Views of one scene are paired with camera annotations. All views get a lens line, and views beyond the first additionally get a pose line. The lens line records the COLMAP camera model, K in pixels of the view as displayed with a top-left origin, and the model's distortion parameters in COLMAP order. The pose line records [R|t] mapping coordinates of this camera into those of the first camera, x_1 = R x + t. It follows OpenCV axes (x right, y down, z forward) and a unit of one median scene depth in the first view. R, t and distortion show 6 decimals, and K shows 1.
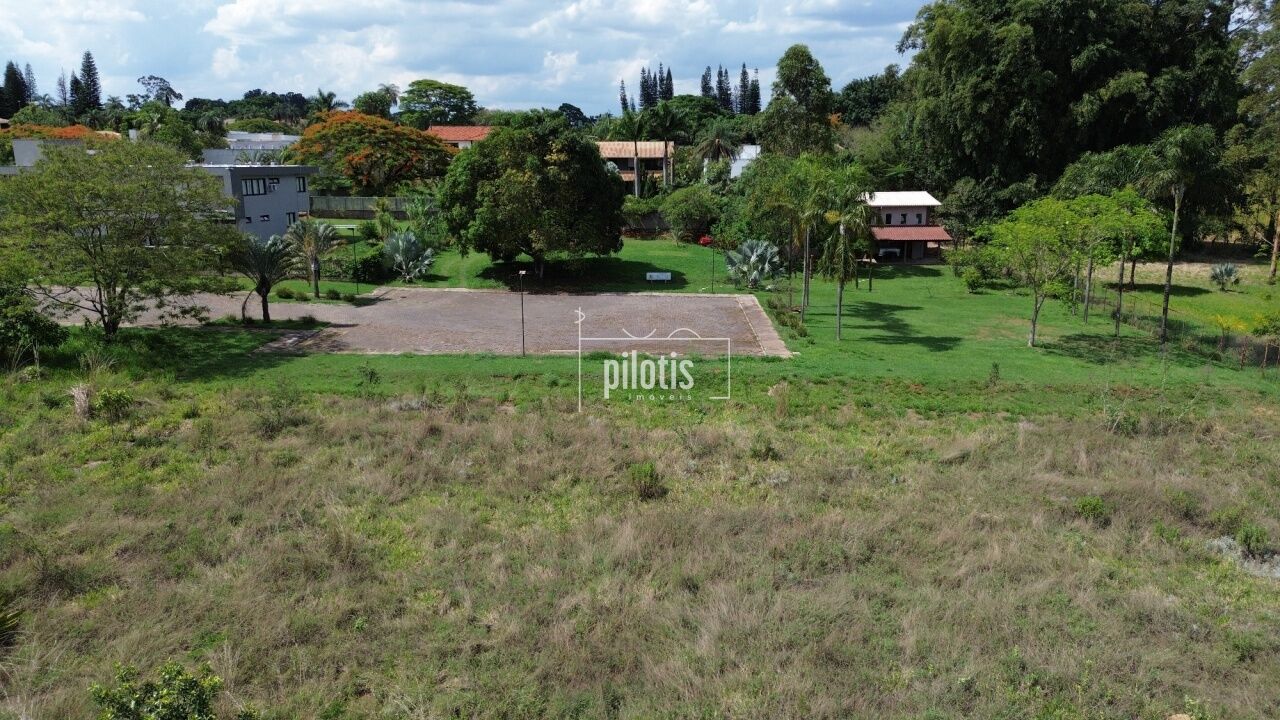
lens RADIAL K [[900.4, 0, 640.0], [0, 900.4, 360.0], [0, 0, 1]] dist [0.053369, -0.043612]
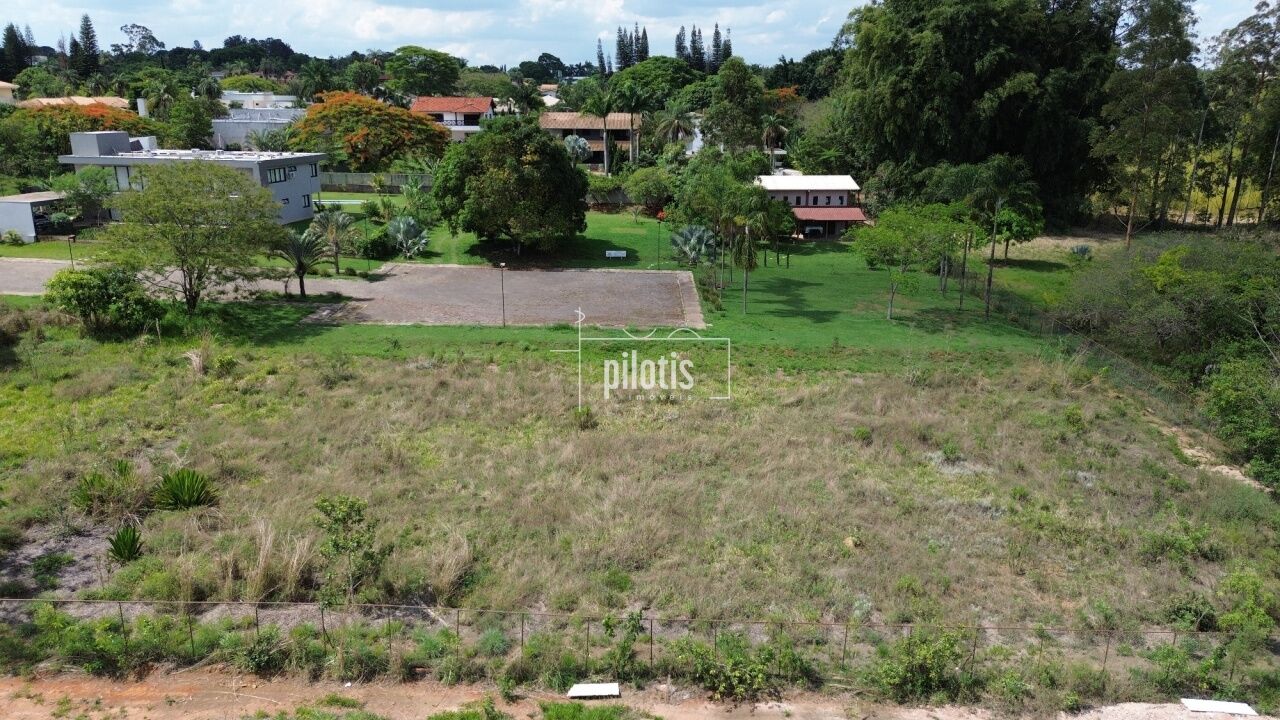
lens RADIAL K [[900.4, 0, 640.0], [0, 900.4, 360.0], [0, 0, 1]] dist [0.053369, -0.043612]
pose [[0.999801, 0.002531, 0.019812, 0.037249], [-0.003729, 0.998152, 0.060651, -0.030020], [-0.019621, -0.060713, 0.997962, -0.277144]]
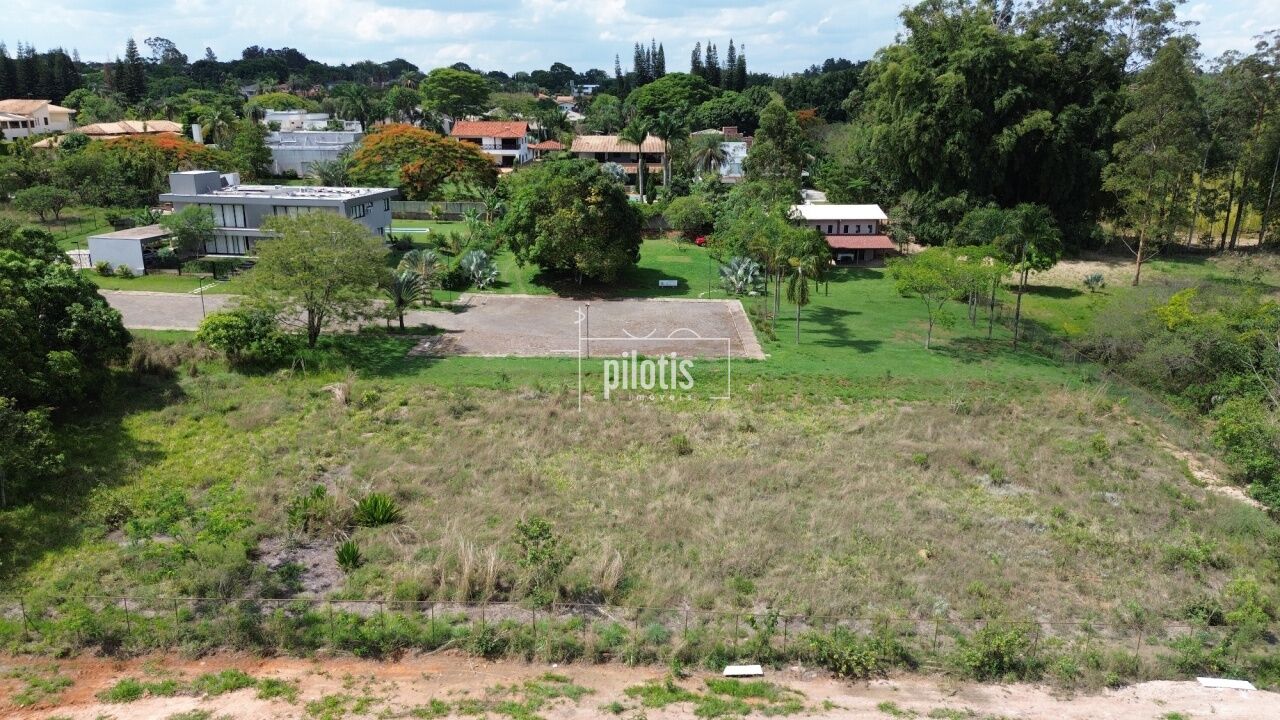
lens RADIAL K [[898.0, 0, 640.0], [0, 898.0, 360.0], [0, 0, 1]] dist [0.065937, -0.062199]
pose [[0.999834, 0.001249, 0.018161, -0.056371], [-0.002344, 0.998171, 0.060414, -0.075346], [-0.018052, -0.060447, 0.998008, -0.411010]]
